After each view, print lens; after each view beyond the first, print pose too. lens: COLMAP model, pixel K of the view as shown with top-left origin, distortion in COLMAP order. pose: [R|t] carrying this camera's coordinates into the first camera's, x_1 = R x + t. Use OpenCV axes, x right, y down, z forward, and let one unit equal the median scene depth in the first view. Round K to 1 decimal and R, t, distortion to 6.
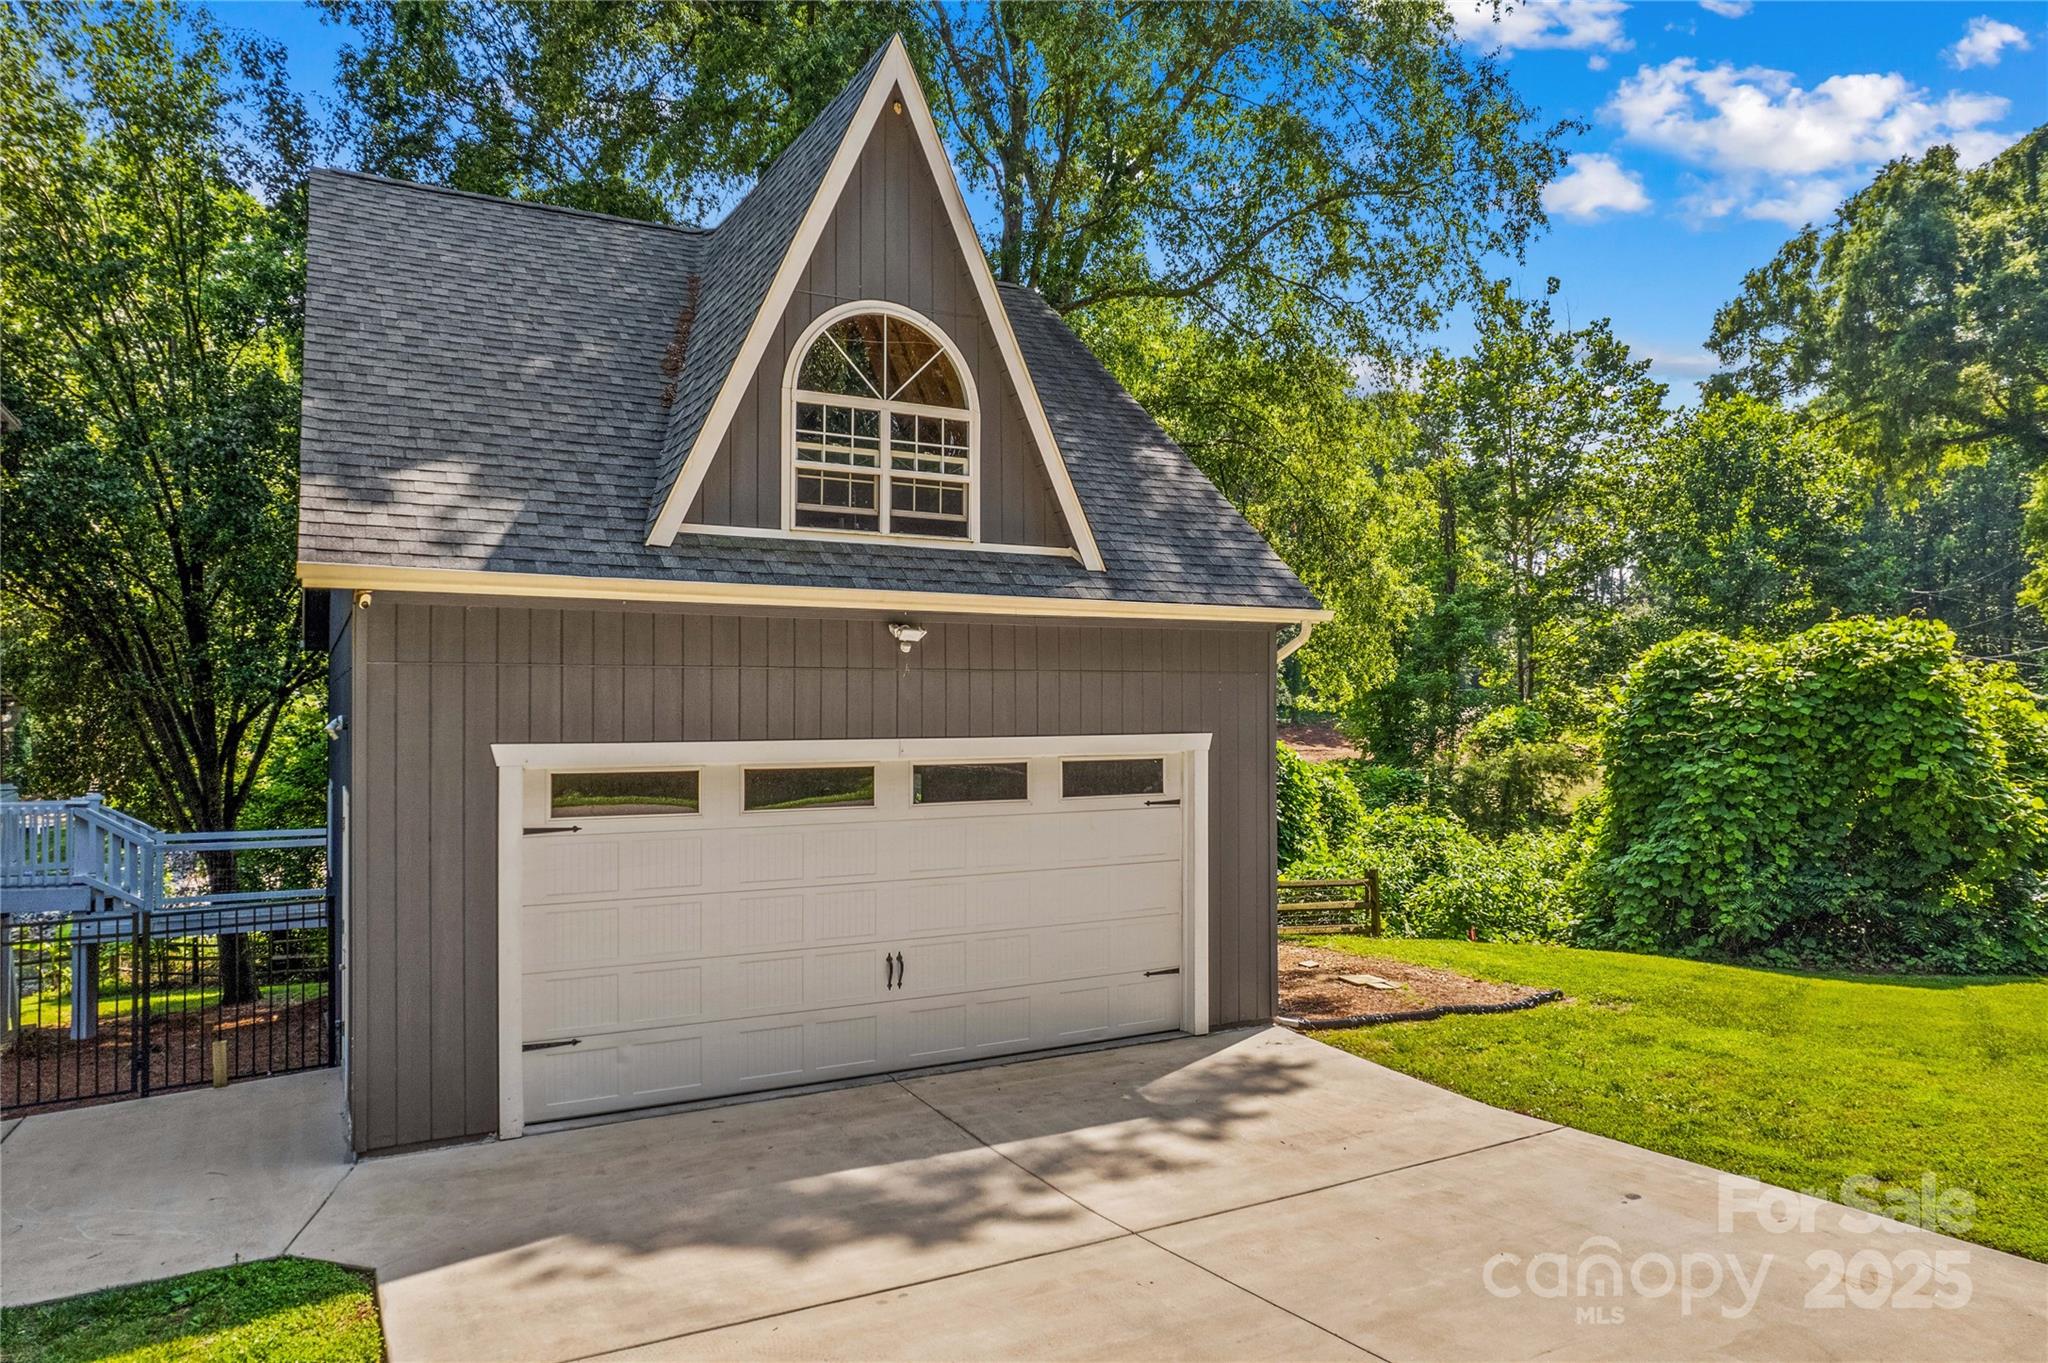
lens RADIAL K [[1315.2, 0, 1037.7], [0, 1315.2, 681.1], [0, 0, 1]] dist [-0.030883, 0.001925]
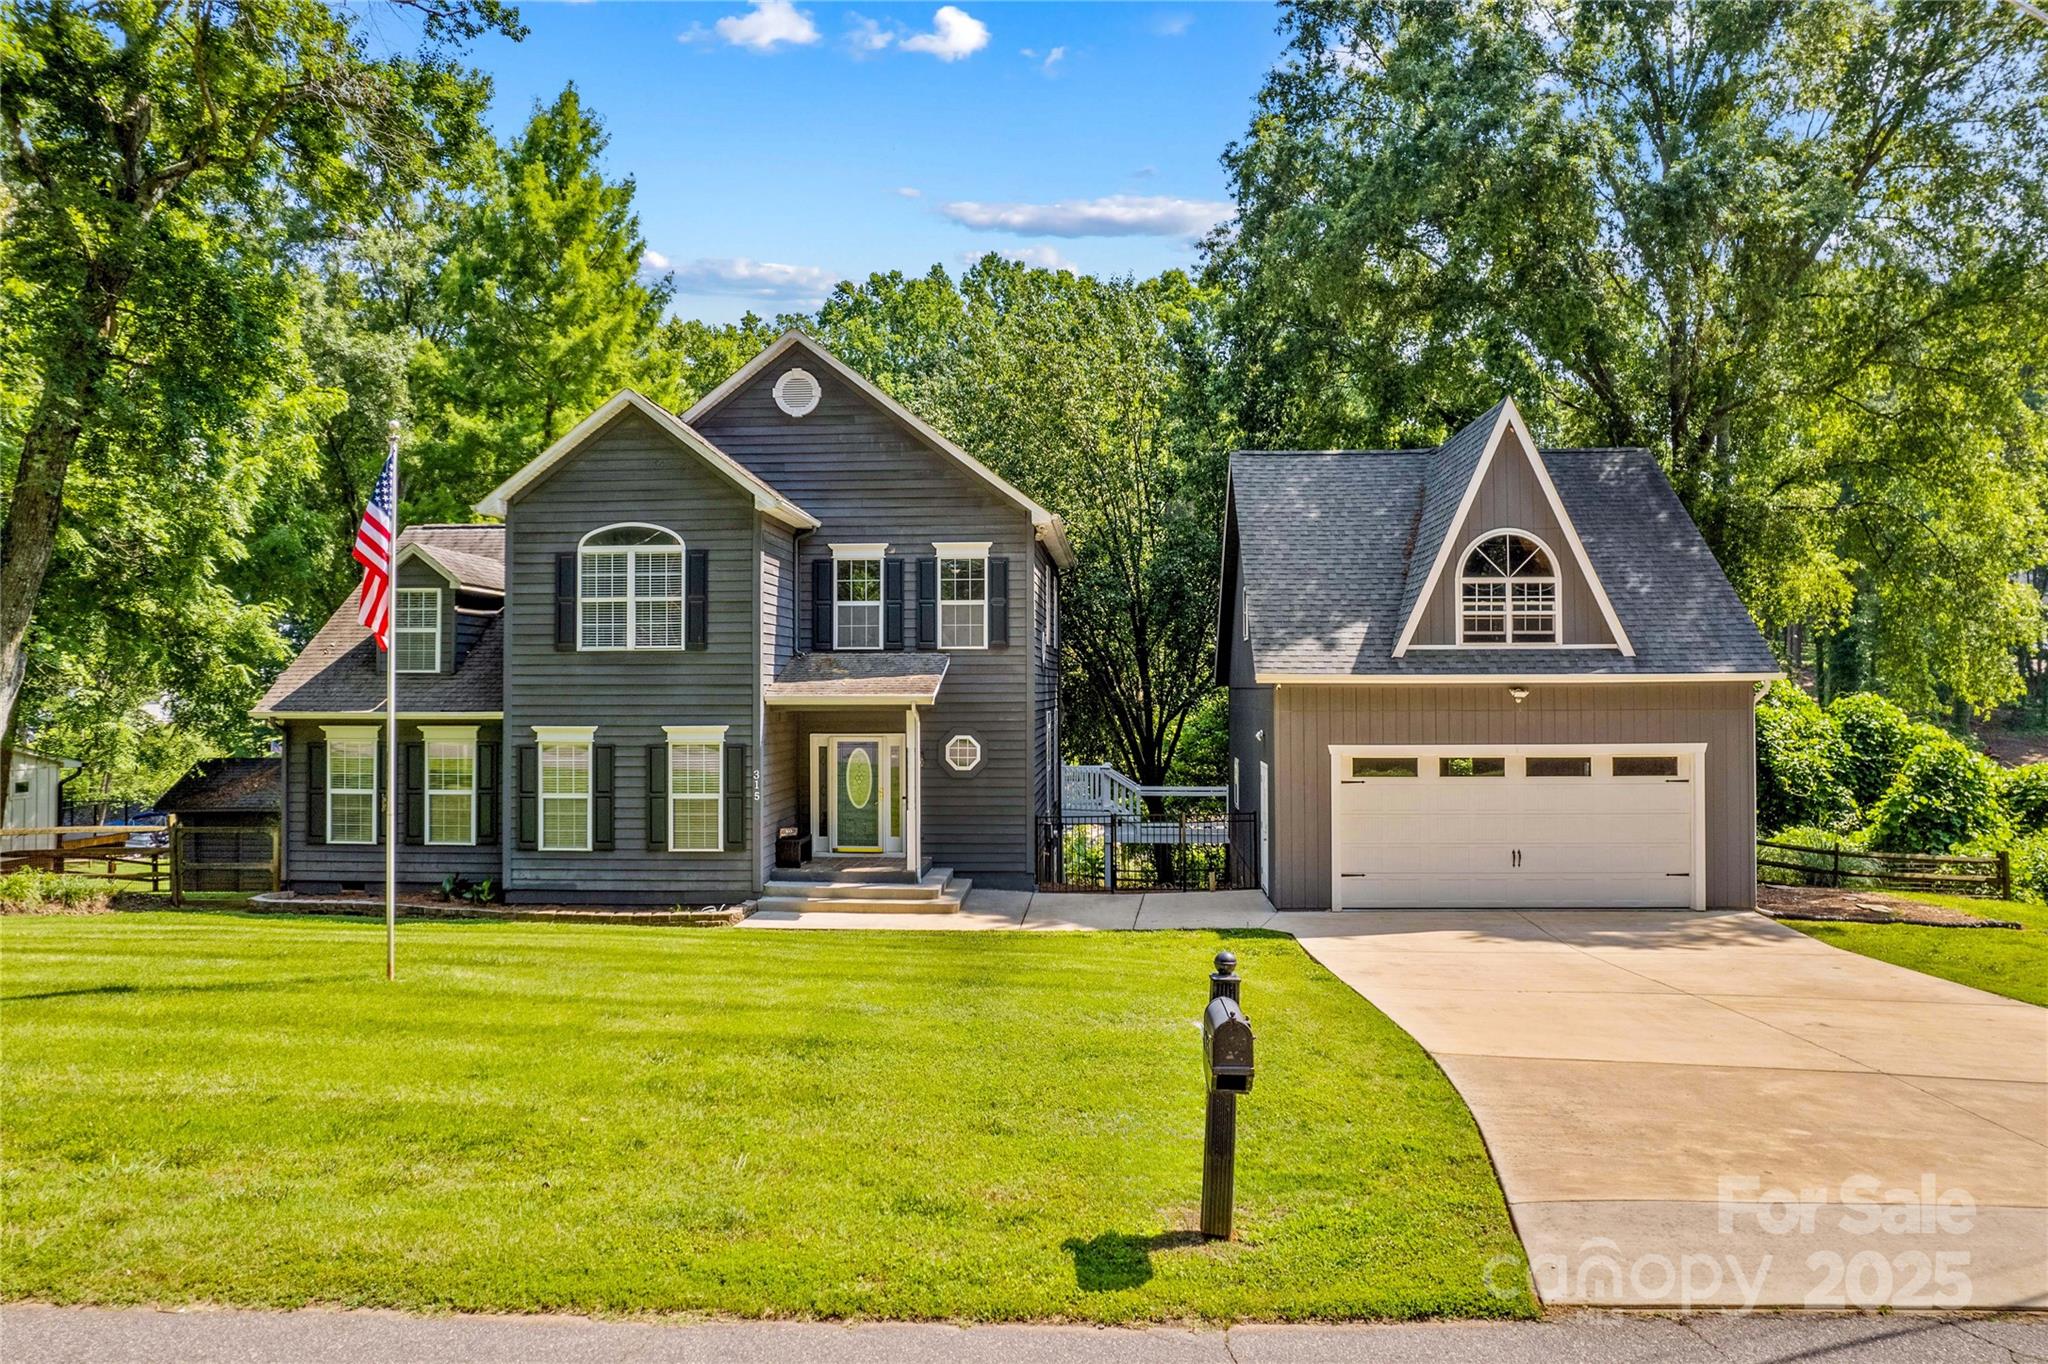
lens RADIAL K [[1315.2, 0, 1037.7], [0, 1315.2, 681.6], [0, 0, 1]] dist [-0.030883, 0.001925]
pose [[0.832209, -0.007596, -0.554410, 0.399058], [0.016435, 0.999805, 0.010972, -0.087227], [0.554218, -0.018243, 0.832171, -1.089020]]
